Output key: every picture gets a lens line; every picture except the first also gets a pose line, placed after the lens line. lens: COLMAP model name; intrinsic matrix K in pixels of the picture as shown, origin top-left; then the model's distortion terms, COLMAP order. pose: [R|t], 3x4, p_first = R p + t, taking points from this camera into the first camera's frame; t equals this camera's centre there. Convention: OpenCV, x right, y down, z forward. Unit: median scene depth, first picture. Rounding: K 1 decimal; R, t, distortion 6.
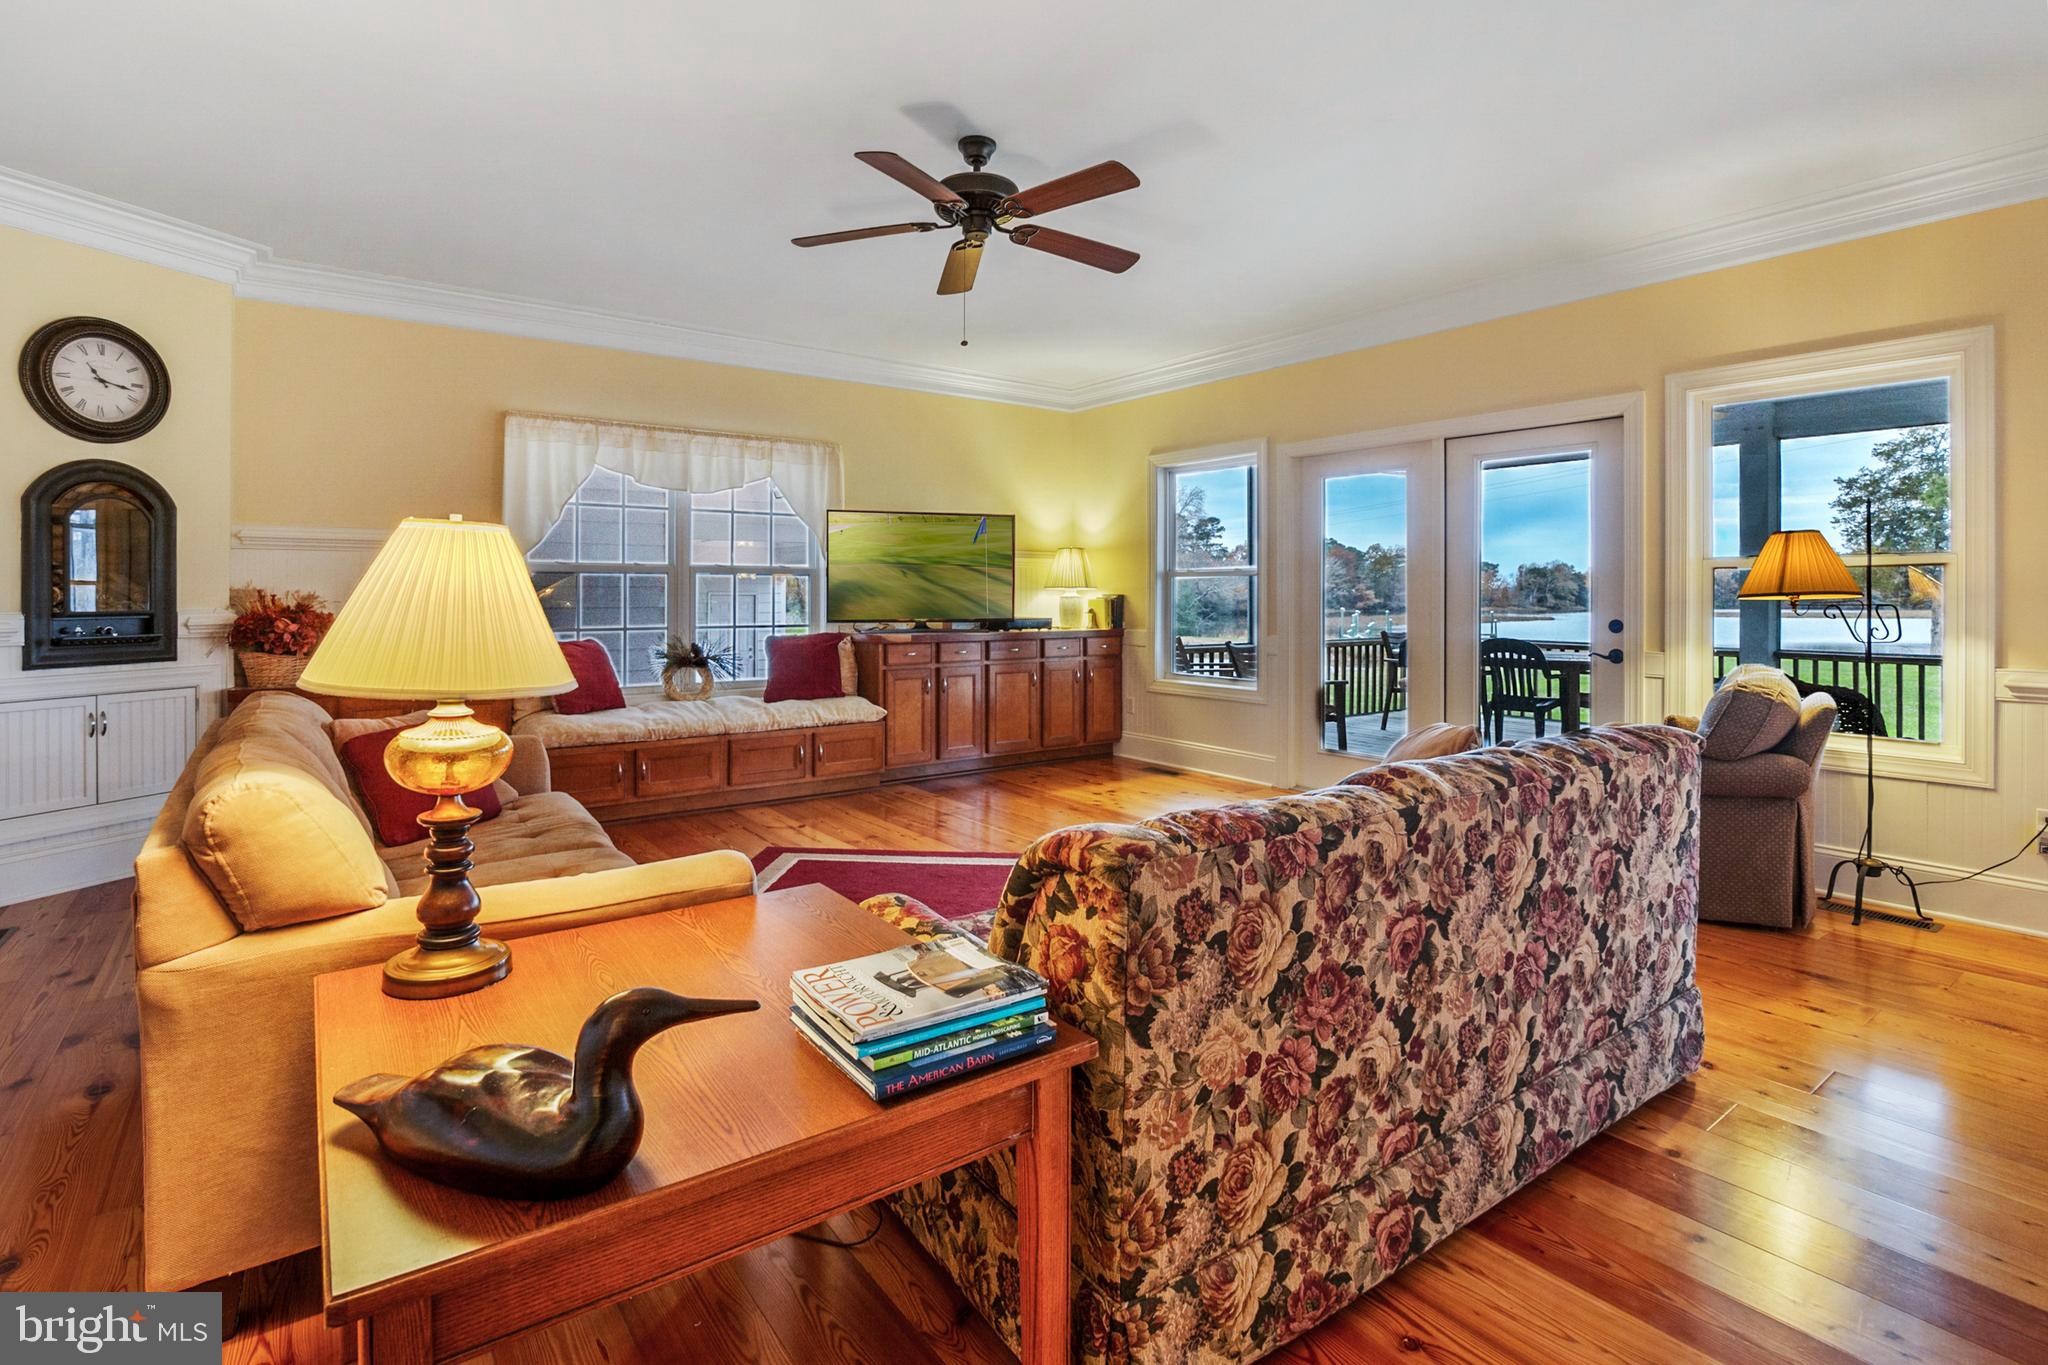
lens RADIAL K [[975.5, 0, 1001.5], [0, 975.5, 591.2], [0, 0, 1]] dist [-0.019033, -0.000136]
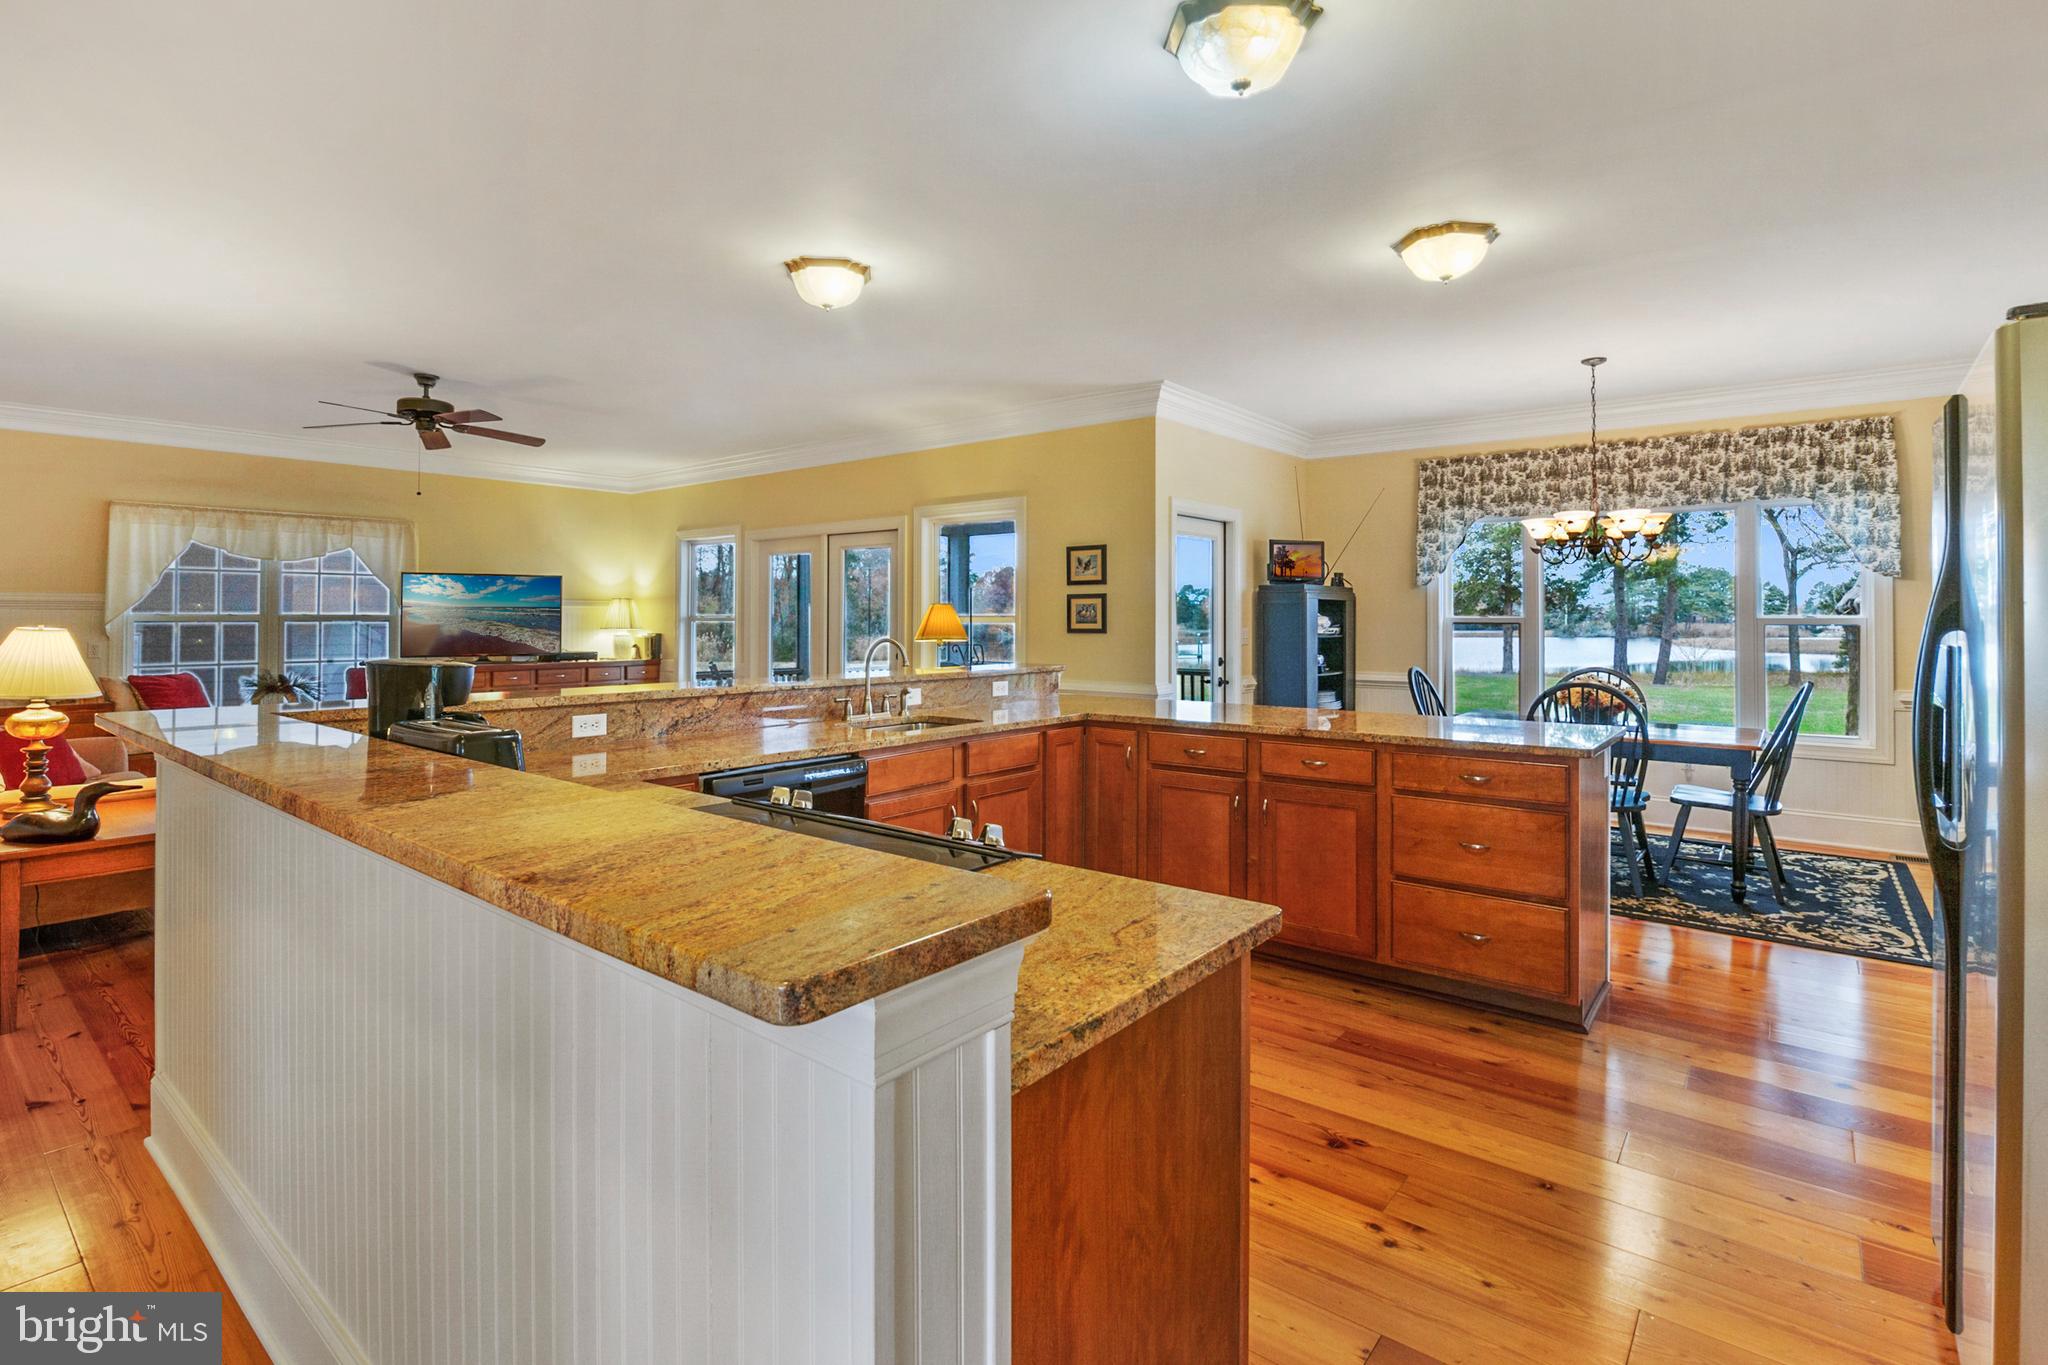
lens RADIAL K [[970.0, 0, 992.5], [0, 970.0, 604.6], [0, 0, 1]] dist [-0.011973, -0.000267]
pose [[0.970998, 0.002264, 0.239078, 0.303007], [0.000196, 0.999947, -0.010266, -0.027299], [-0.239089, 0.010015, 0.970946, -0.489749]]
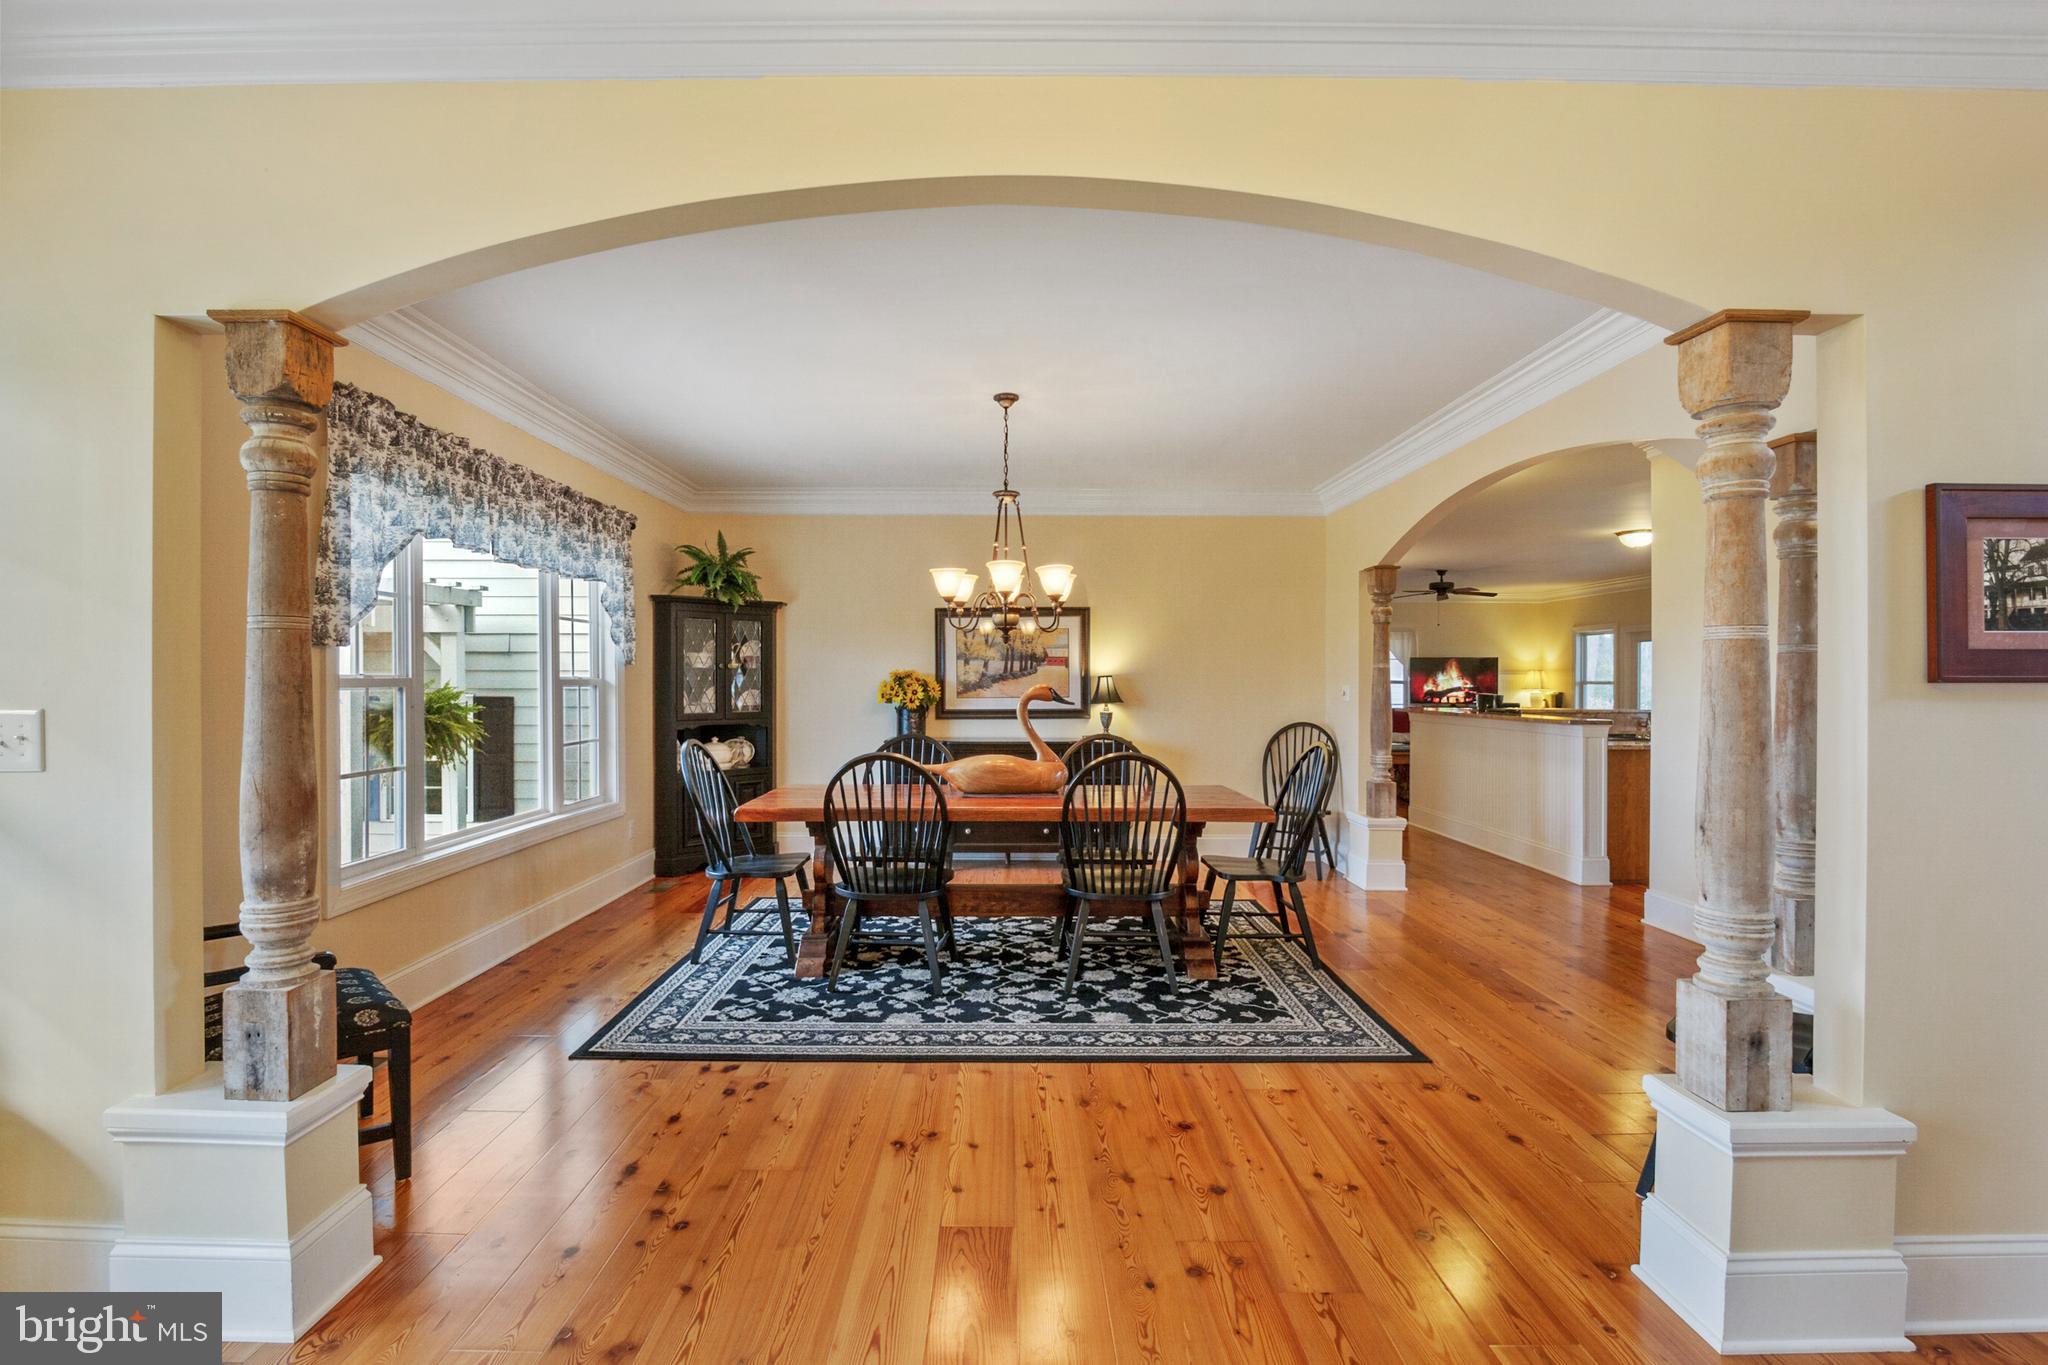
lens RADIAL K [[942.0, 0, 1003.0], [0, 942.0, 680.5], [0, 0, 1]] dist [-0.015364, 0.000192]
pose [[0.805013, 0.002683, -0.593252, 0.428158], [-0.002043, 0.999996, 0.001751, -0.028427], [0.593254, -0.000197, 0.805015, -1.630525]]
